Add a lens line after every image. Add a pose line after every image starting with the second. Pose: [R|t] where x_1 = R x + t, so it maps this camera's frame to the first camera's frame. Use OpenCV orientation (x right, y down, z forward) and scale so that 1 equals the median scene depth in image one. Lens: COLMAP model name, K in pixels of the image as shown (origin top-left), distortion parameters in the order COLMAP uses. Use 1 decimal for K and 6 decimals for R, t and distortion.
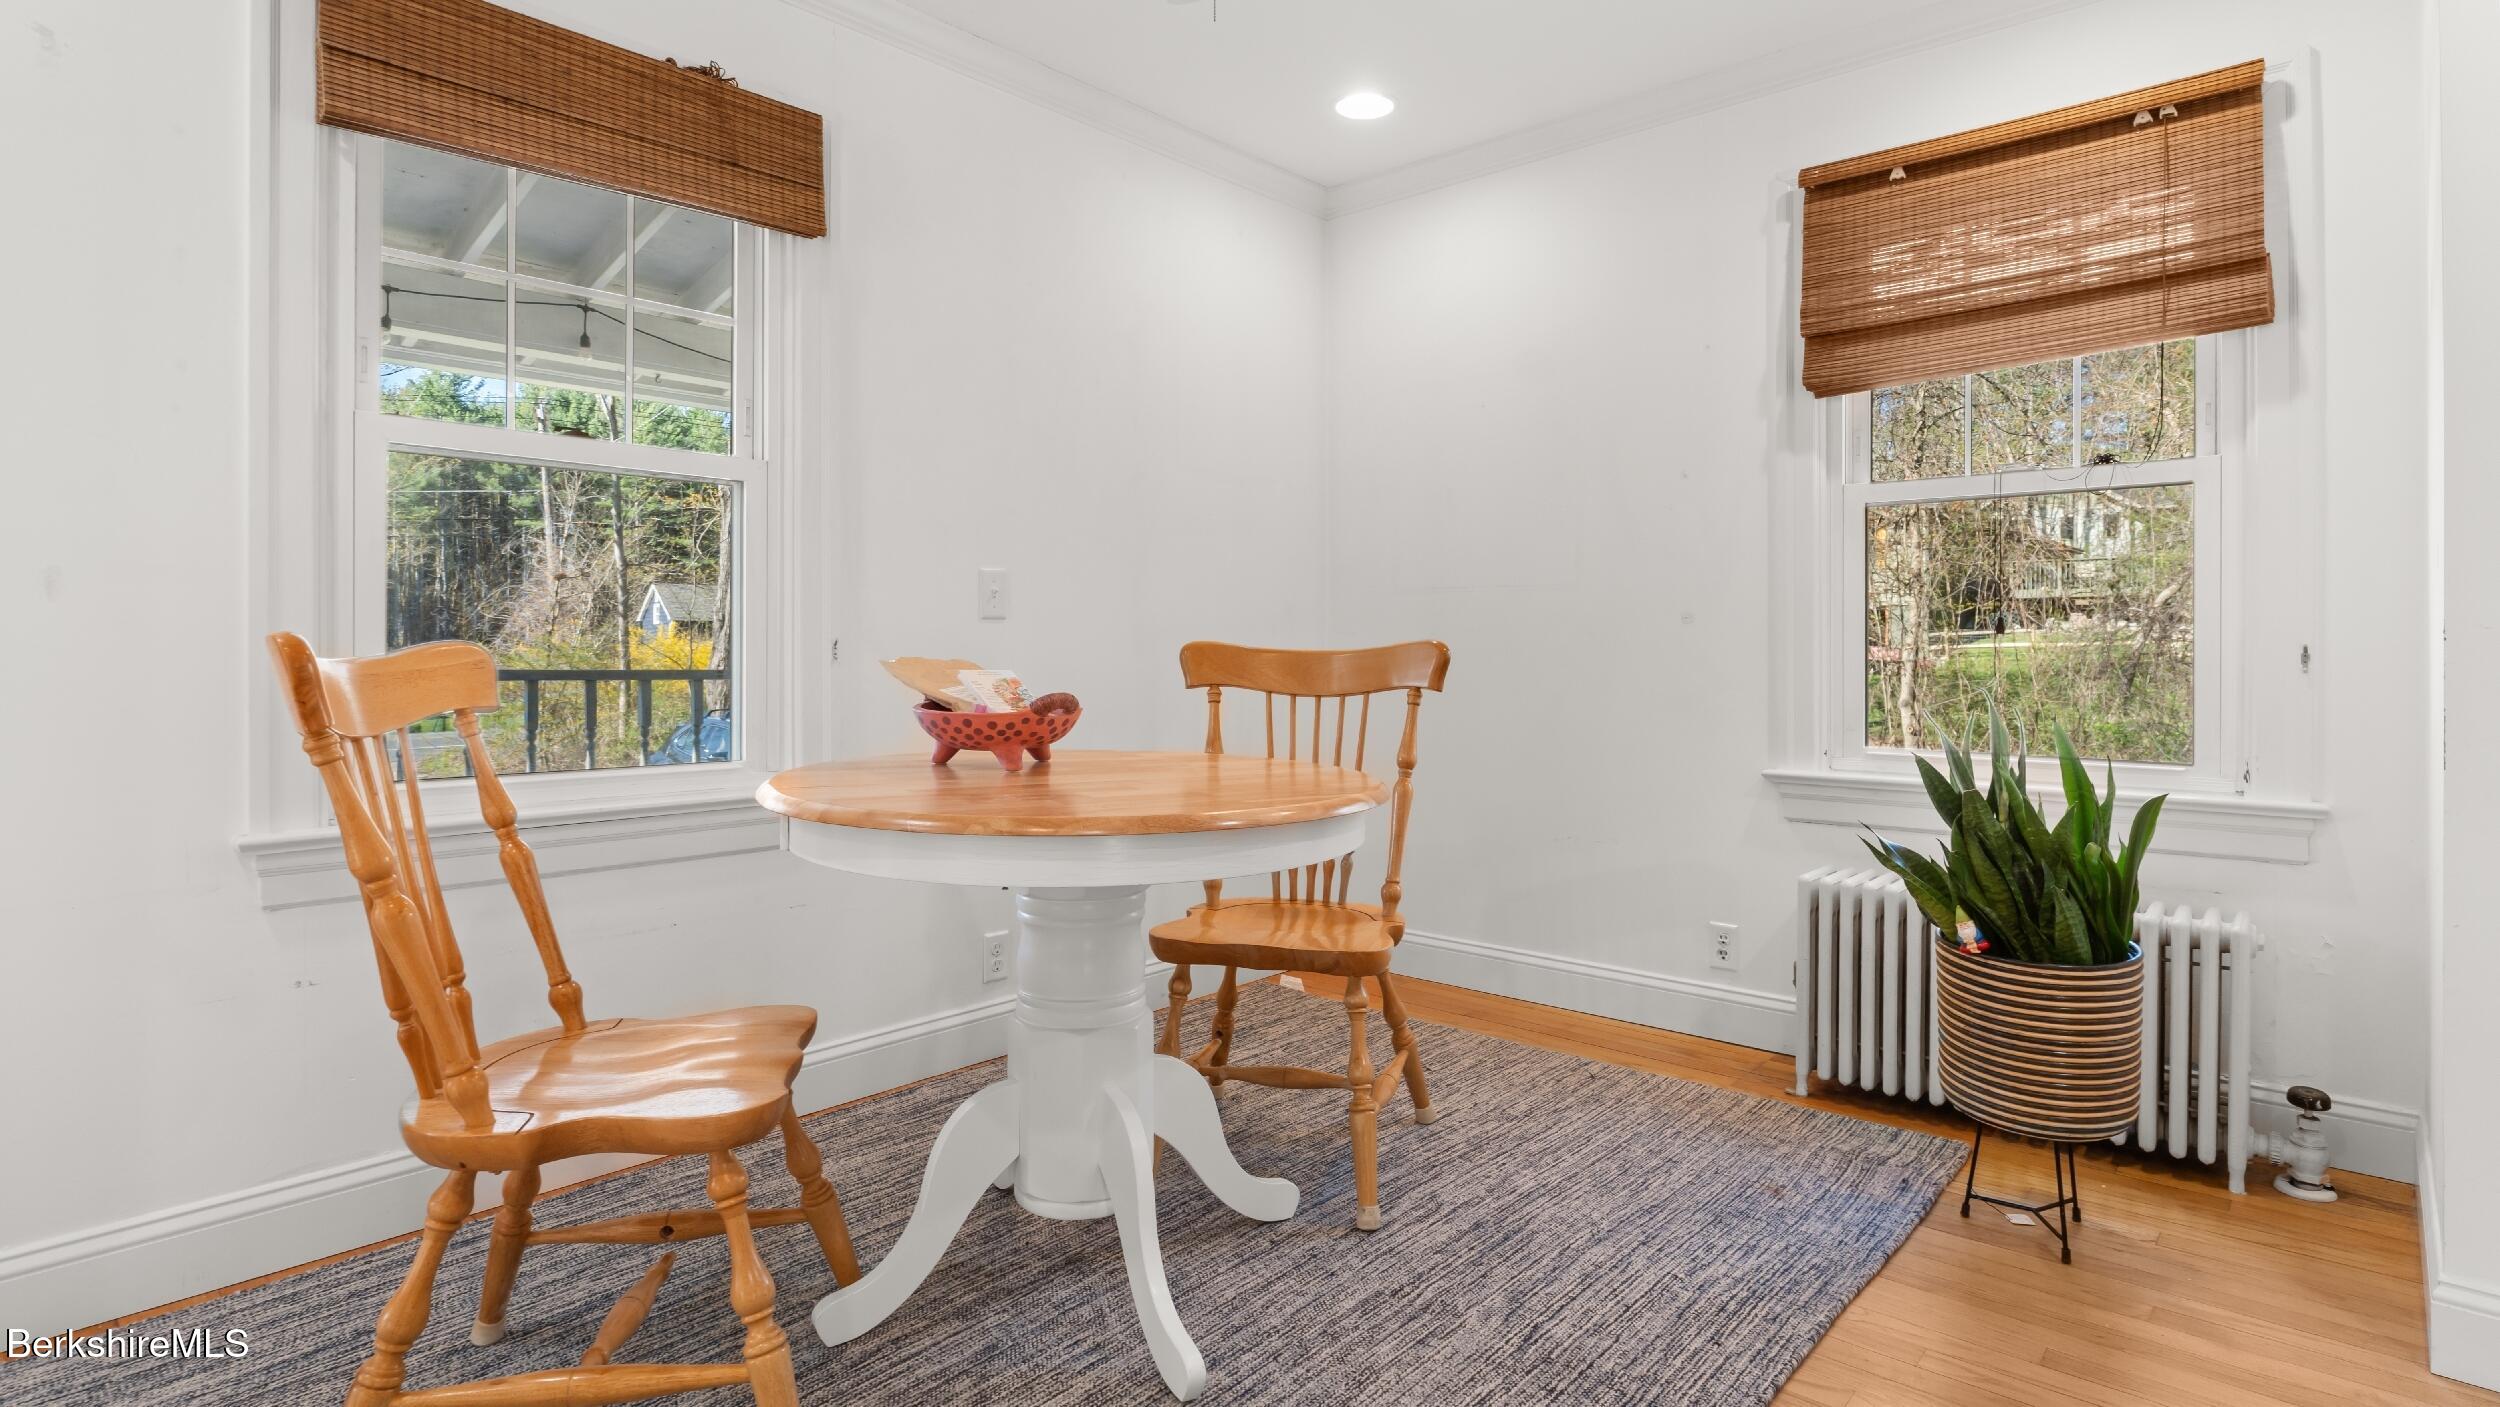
lens RADIAL K [[1235.6, 0, 1243.4], [0, 1235.6, 647.5], [0, 0, 1]] dist [-0.010911, 0.000422]
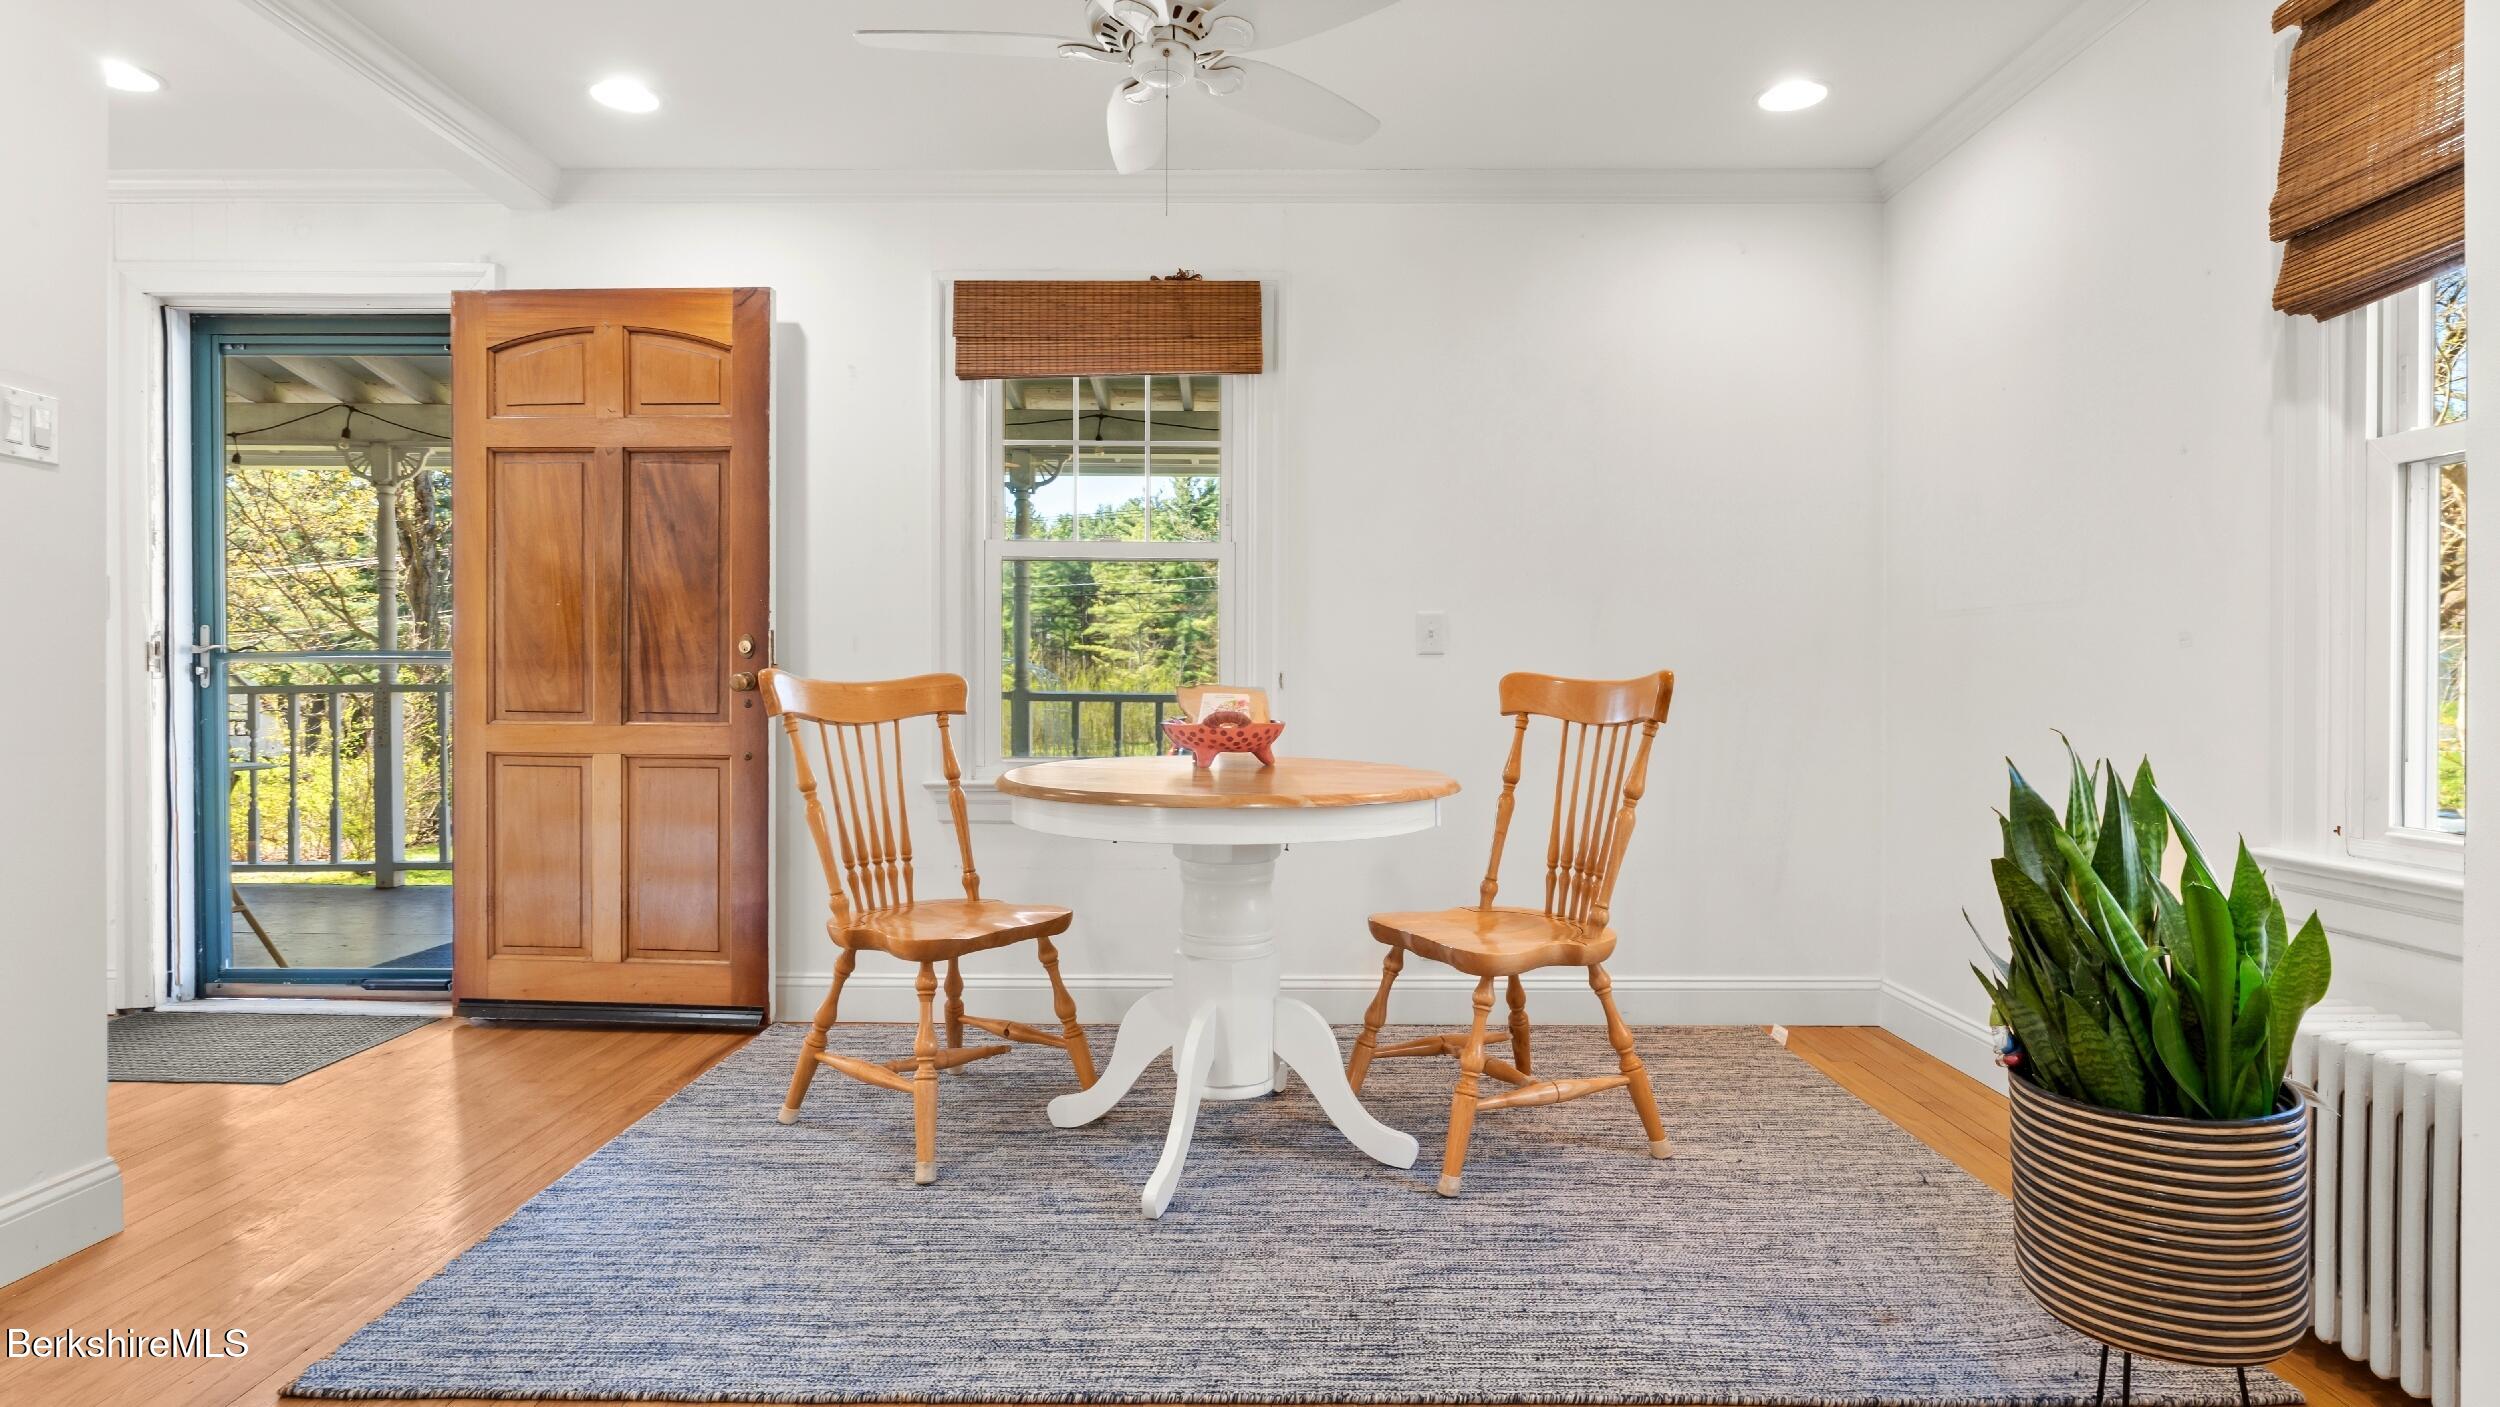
lens RADIAL K [[1235.6, 0, 1261.4], [0, 1235.6, 698.3], [0, 0, 1]] dist [-0.010911, 0.000422]
pose [[0.670591, 0.010493, -0.741753, 0.669572], [-0.002126, 0.999923, 0.012223, 0.004851], [0.741825, -0.006620, 0.670561, 0.101861]]
